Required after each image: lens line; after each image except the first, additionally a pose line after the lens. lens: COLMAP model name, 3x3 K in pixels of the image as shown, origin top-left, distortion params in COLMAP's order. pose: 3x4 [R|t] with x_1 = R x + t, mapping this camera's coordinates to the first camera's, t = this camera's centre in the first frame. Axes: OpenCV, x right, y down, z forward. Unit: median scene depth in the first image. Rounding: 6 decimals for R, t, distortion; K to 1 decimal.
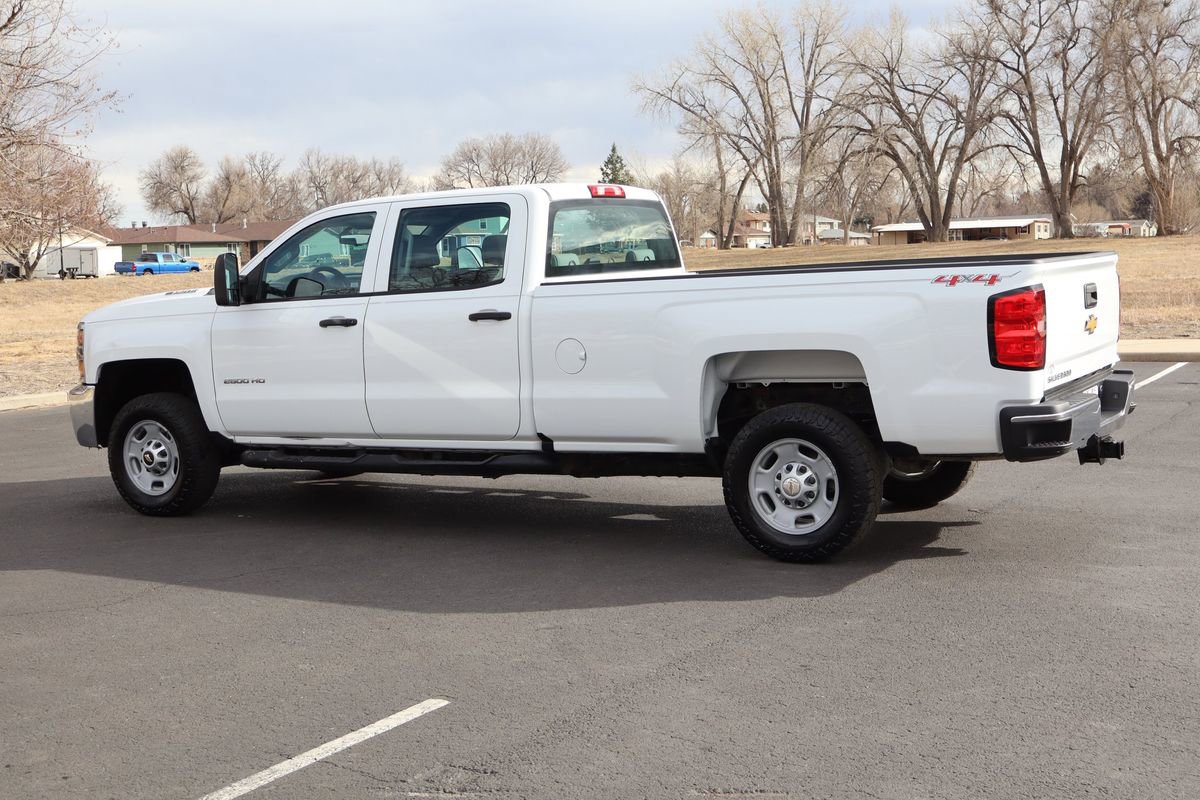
lens RADIAL K [[1597.8, 0, 600.0], [0, 1597.8, 400.0], [0, 0, 1]] dist [0.009411, 0.002872]
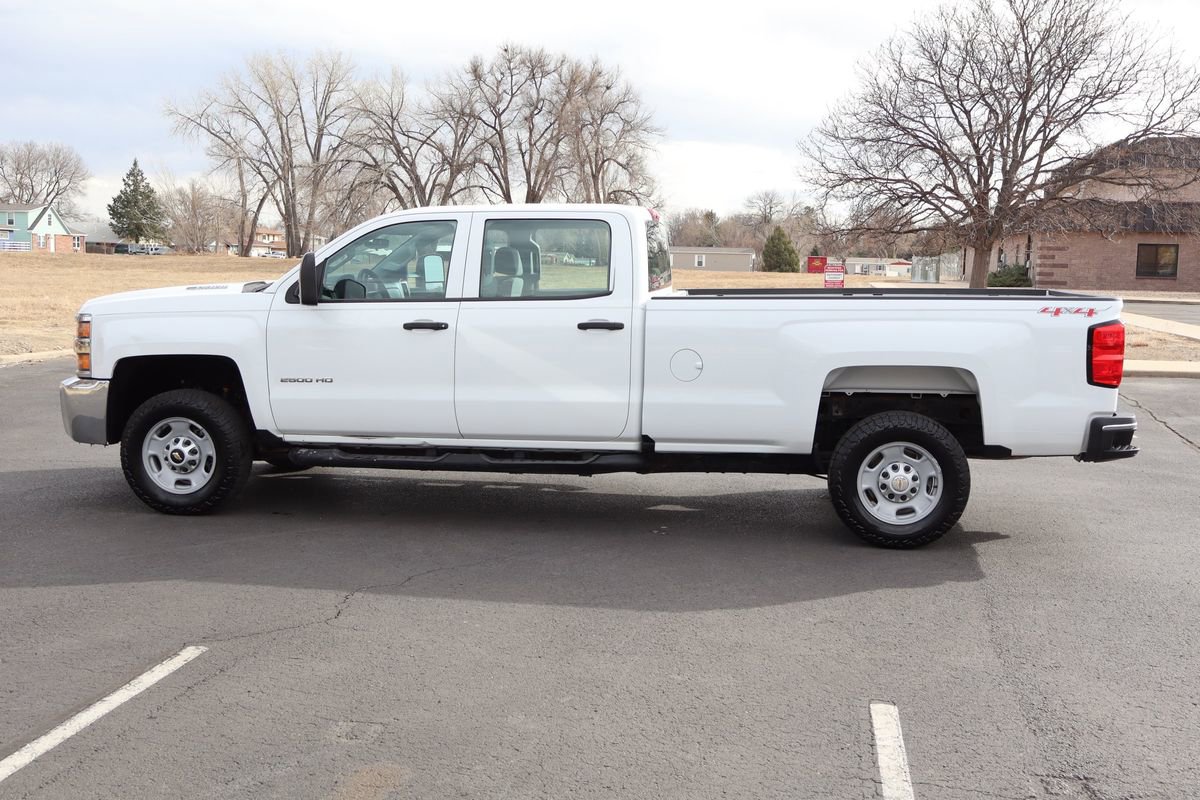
lens RADIAL K [[1272.8, 0, 478.4], [0, 1272.8, 403.2], [0, 0, 1]] dist [0.018688, 0.000283]
pose [[0.923448, 0.007908, 0.383642, -0.403259], [-0.015004, 0.999767, 0.015507, -0.010690], [-0.383430, -0.020076, 0.923352, 0.206258]]
